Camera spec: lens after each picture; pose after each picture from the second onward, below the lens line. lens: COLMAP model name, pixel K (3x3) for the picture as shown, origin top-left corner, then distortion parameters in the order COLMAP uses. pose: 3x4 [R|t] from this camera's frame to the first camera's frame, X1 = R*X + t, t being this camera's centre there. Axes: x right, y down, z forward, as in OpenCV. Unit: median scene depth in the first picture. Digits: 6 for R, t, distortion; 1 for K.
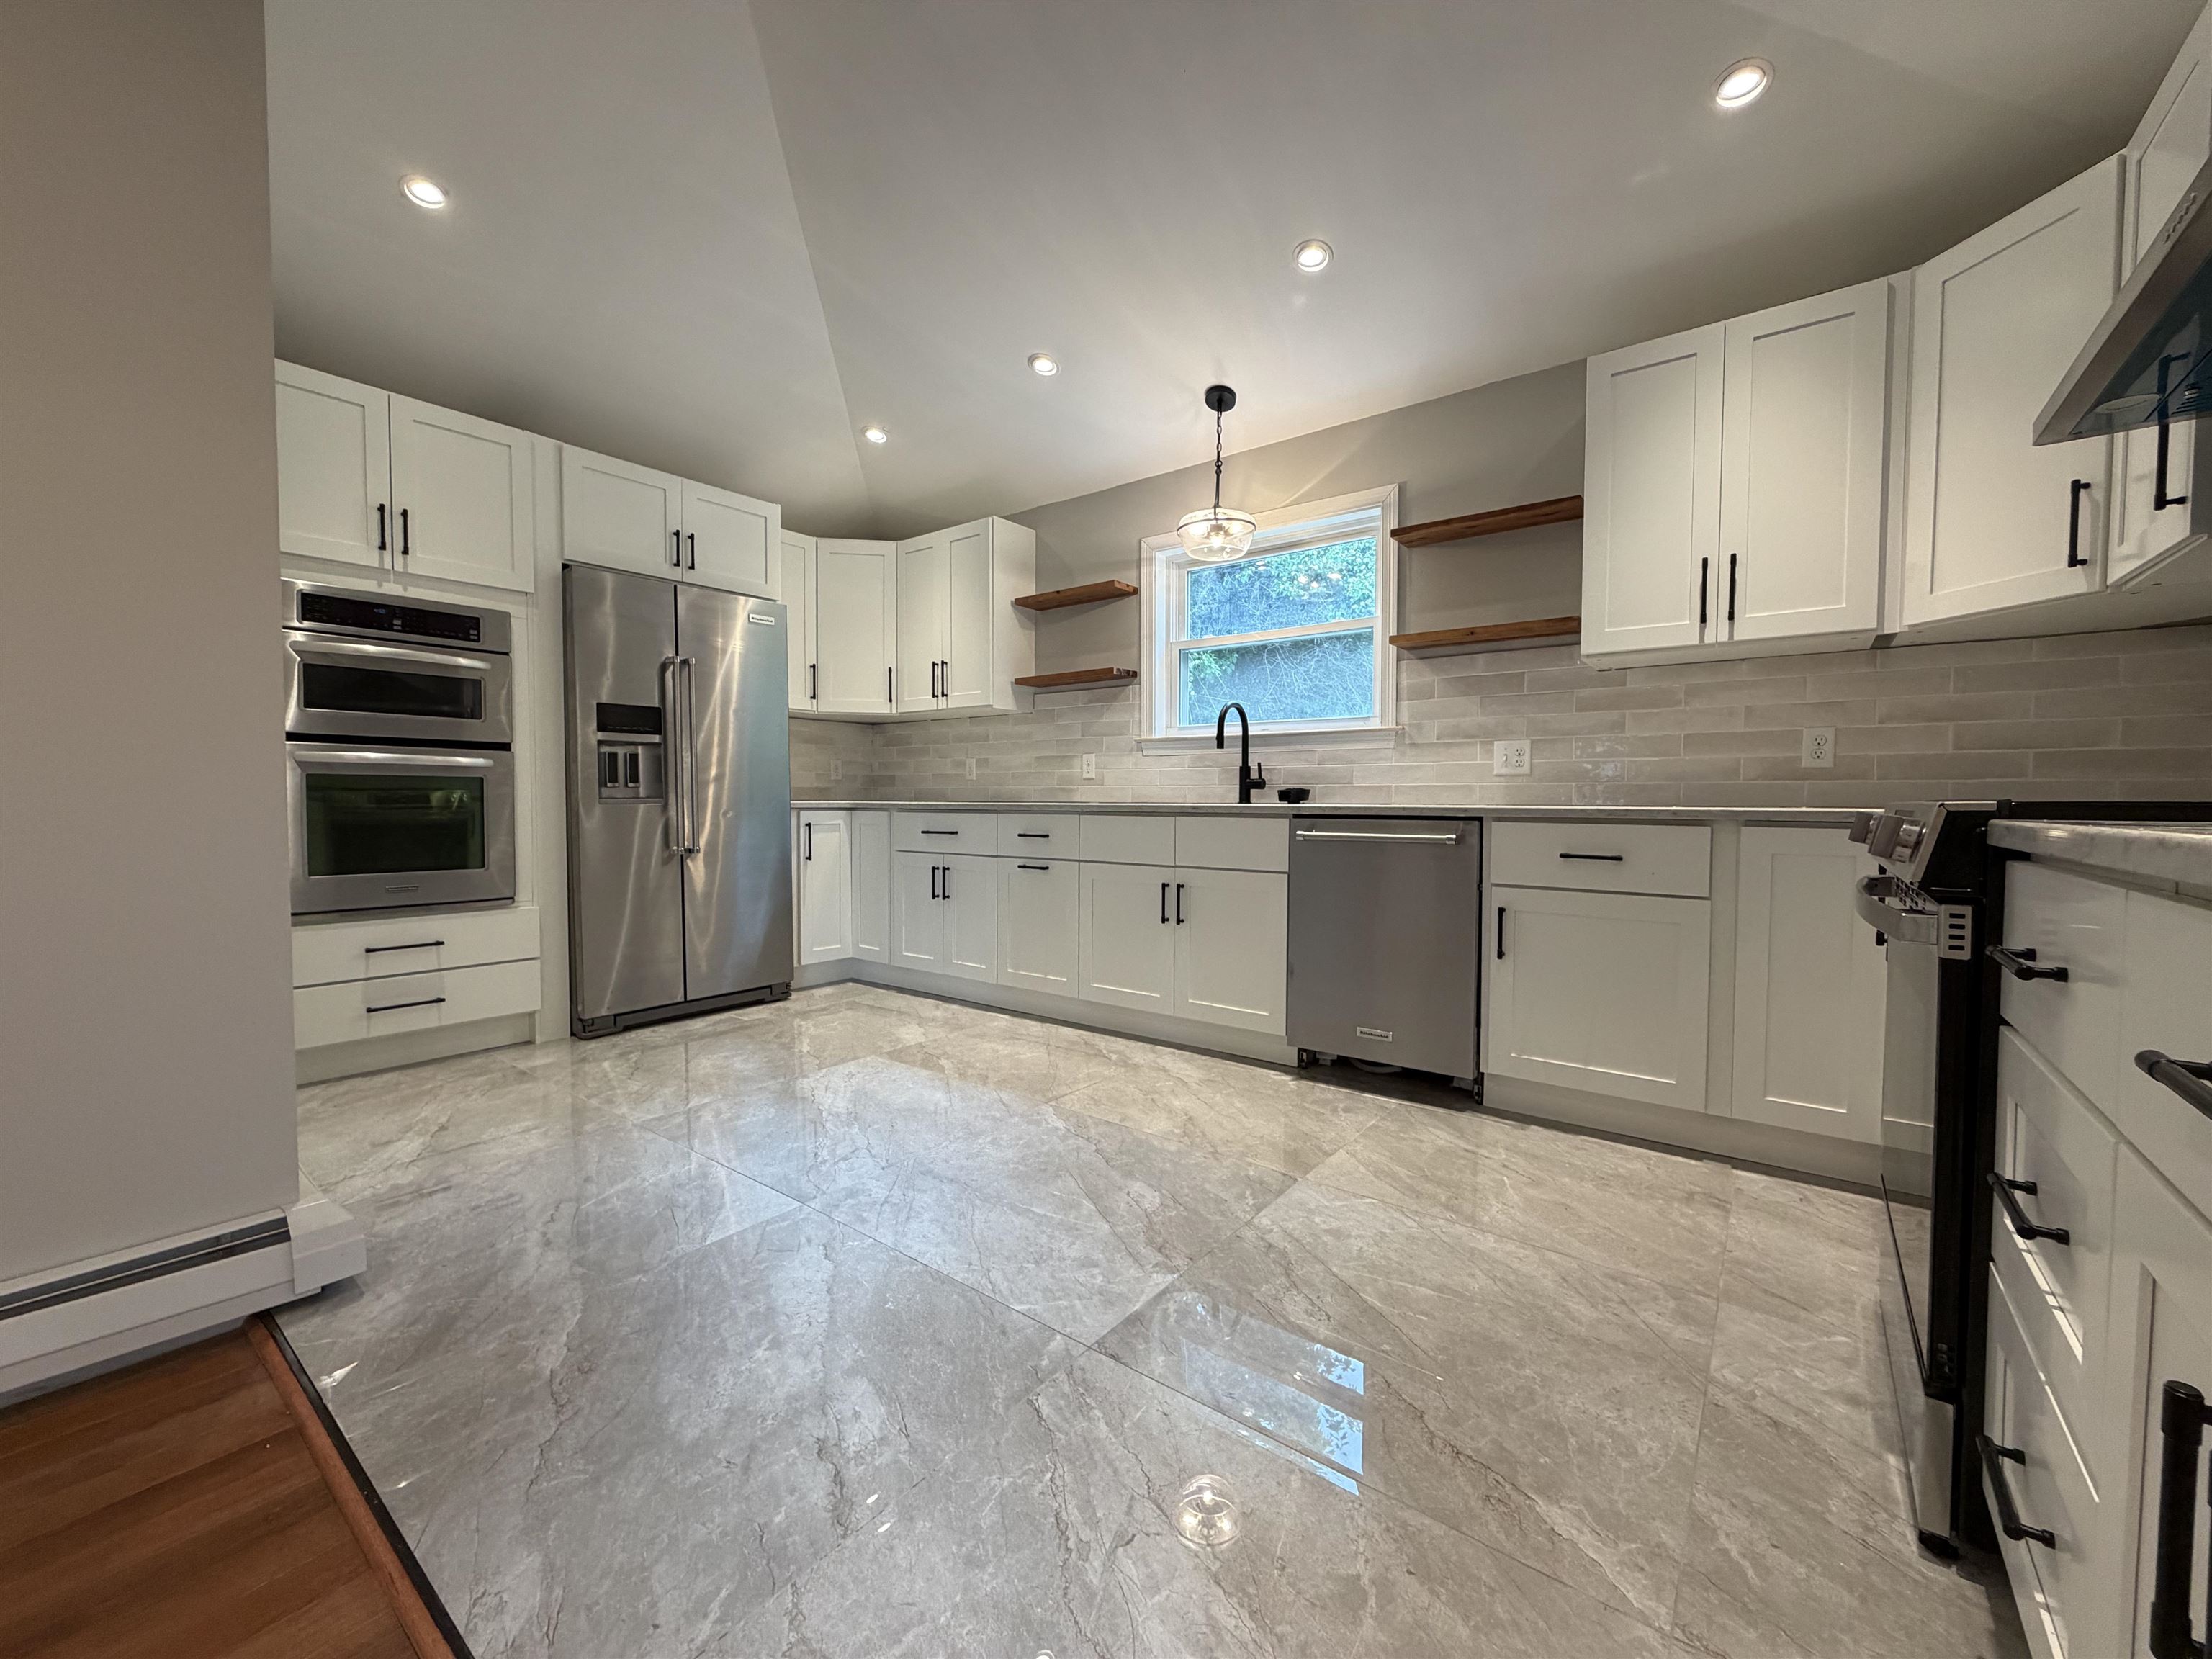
lens RADIAL K [[882.6, 0, 1101.9], [0, 882.6, 831.1], [0, 0, 1]] dist [-0.000311, 0.000217]
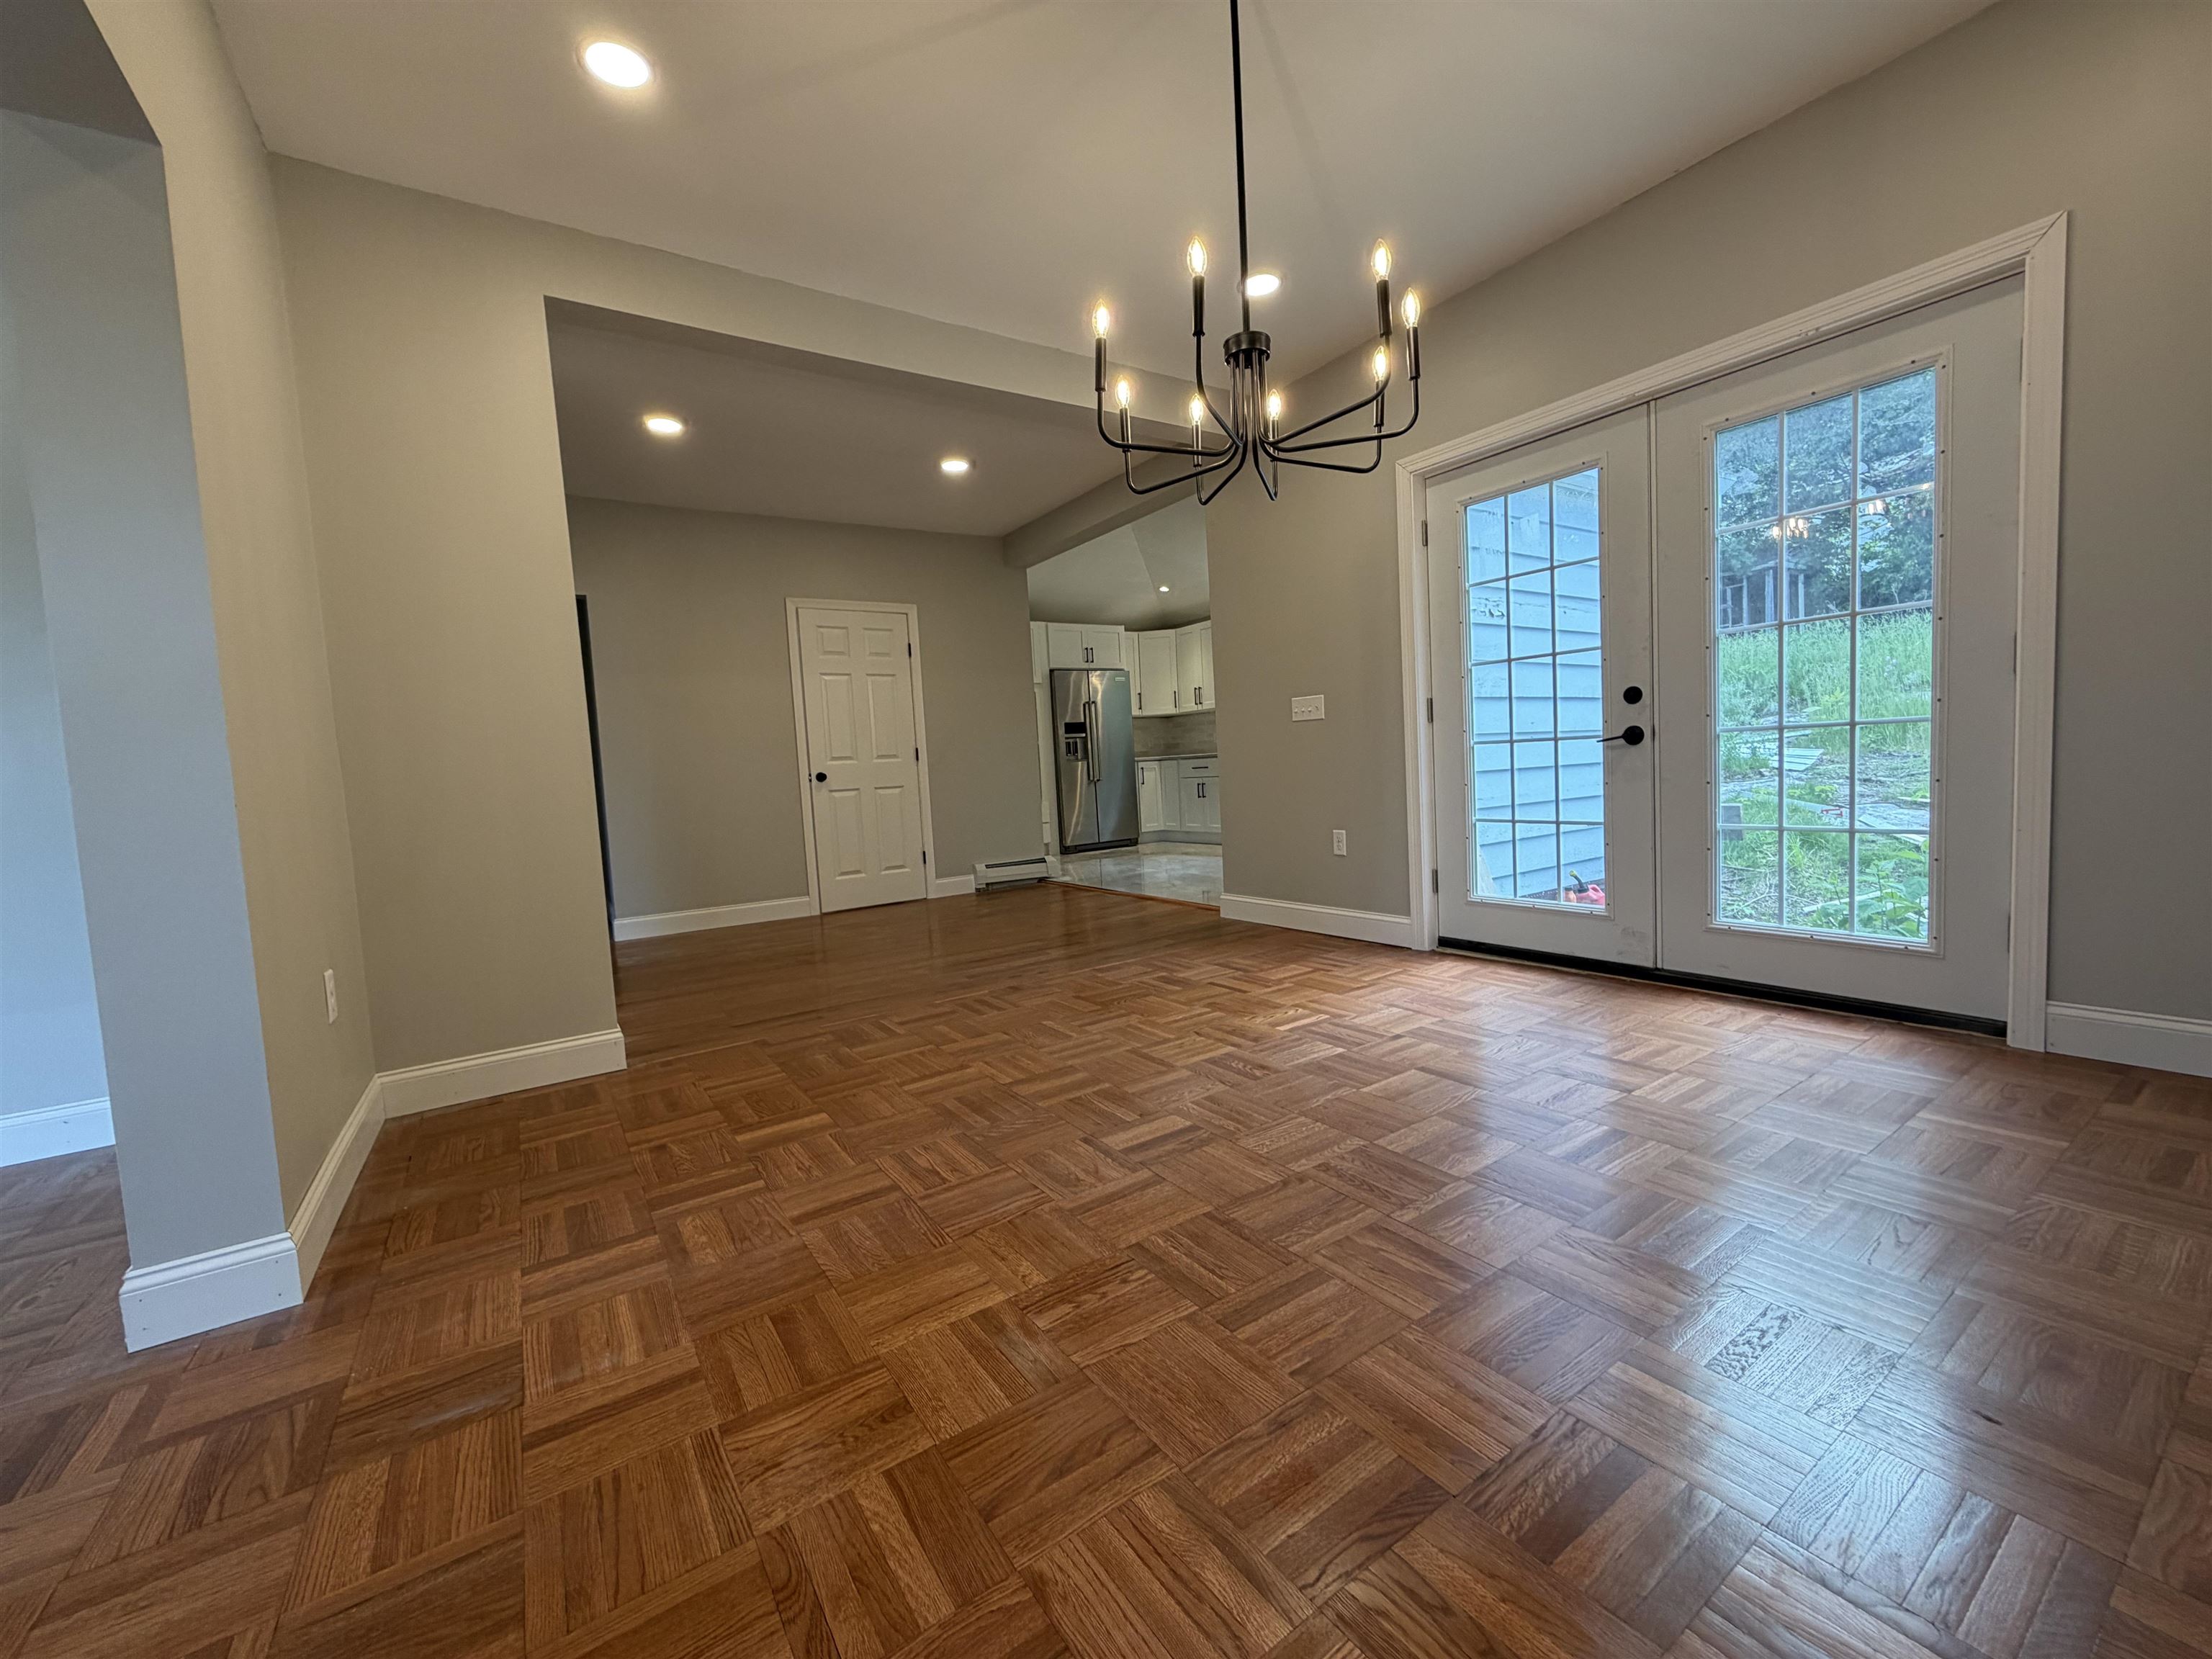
lens RADIAL K [[882.6, 0, 1101.9], [0, 882.6, 831.1], [0, 0, 1]] dist [-0.000311, 0.000217]
pose [[0.945543, -0.032572, -0.323863, 0.285368], [0.048257, 0.998013, 0.040517, 0.056774], [0.321900, -0.053939, 0.945236, -1.144107]]
